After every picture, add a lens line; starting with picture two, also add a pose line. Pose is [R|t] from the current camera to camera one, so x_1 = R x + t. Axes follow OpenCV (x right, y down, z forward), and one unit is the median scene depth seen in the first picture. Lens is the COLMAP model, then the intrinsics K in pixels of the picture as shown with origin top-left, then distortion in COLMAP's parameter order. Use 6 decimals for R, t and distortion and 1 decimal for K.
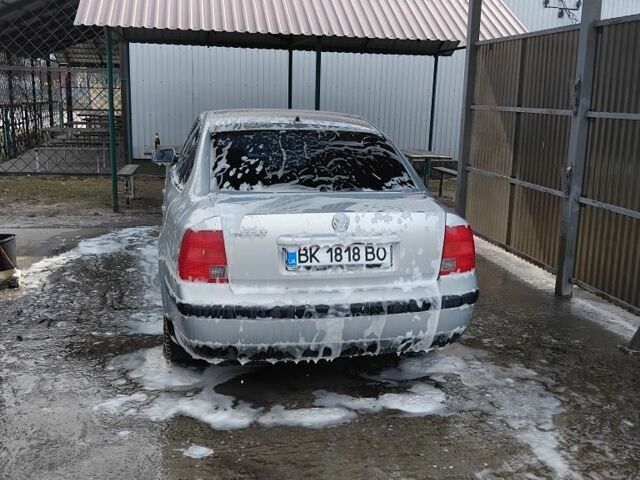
lens RADIAL K [[735.6, 0, 324.2], [0, 735.6, 241.9], [0, 0, 1]] dist [0.052673, 0.000000]
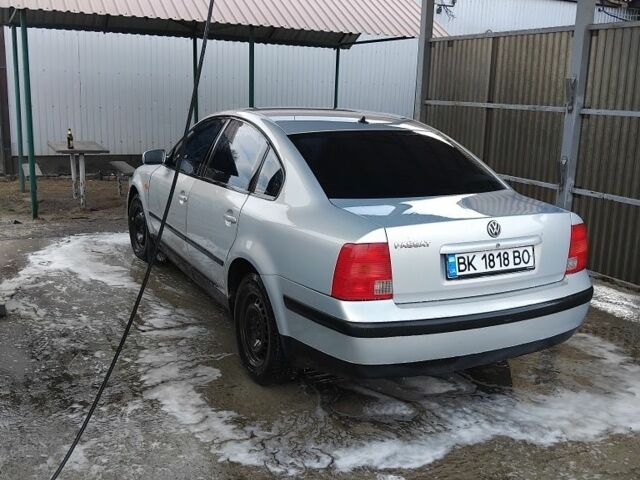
lens RADIAL K [[735.6, 0, 324.2], [0, 735.6, 239.7], [0, 0, 1]] dist [0.052673, 0.000000]
pose [[0.958306, -0.054693, 0.280459, -0.312452], [0.049935, 0.998462, 0.024087, -0.030650], [-0.281345, -0.009078, 0.959564, 0.071691]]
